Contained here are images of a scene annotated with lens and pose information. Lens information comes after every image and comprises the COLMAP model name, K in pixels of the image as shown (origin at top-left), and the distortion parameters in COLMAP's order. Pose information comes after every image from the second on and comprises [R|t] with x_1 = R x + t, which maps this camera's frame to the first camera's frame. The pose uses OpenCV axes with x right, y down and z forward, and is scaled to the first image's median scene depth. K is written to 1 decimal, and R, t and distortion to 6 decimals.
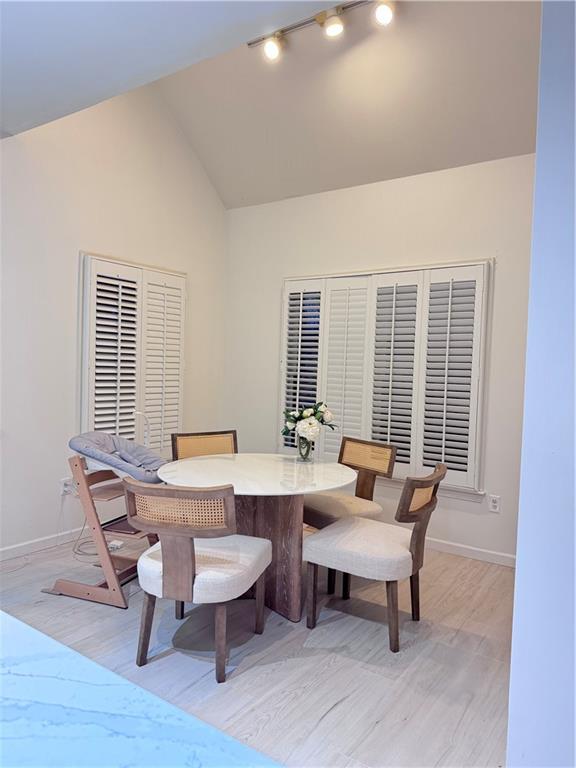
lens RADIAL K [[528.6, 0, 305.0], [0, 528.6, 385.2], [0, 0, 1]] dist [0.084748, -0.164755]
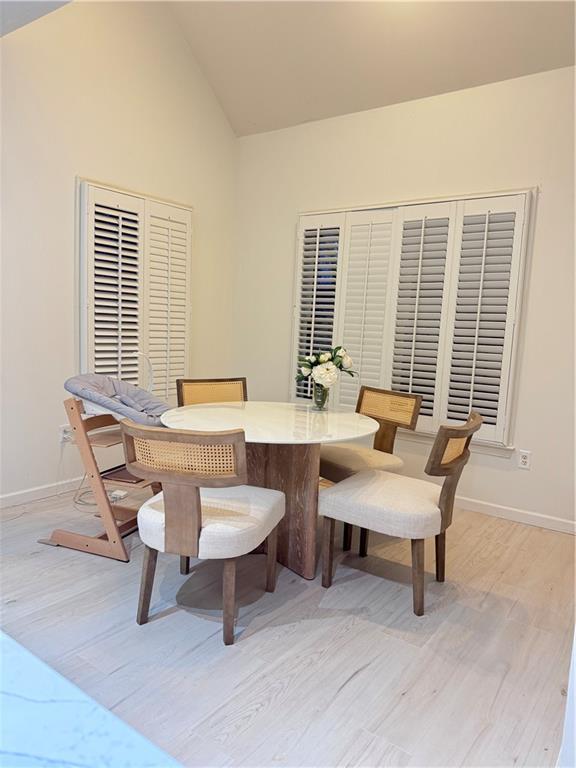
lens RADIAL K [[528.6, 0, 305.0], [0, 528.6, 385.2], [0, 0, 1]] dist [0.084748, -0.164755]
pose [[0.999748, 0.017731, -0.013736, -0.016990], [-0.016627, 0.996917, 0.076687, 0.033043], [0.015054, -0.076439, 0.996961, 0.094681]]
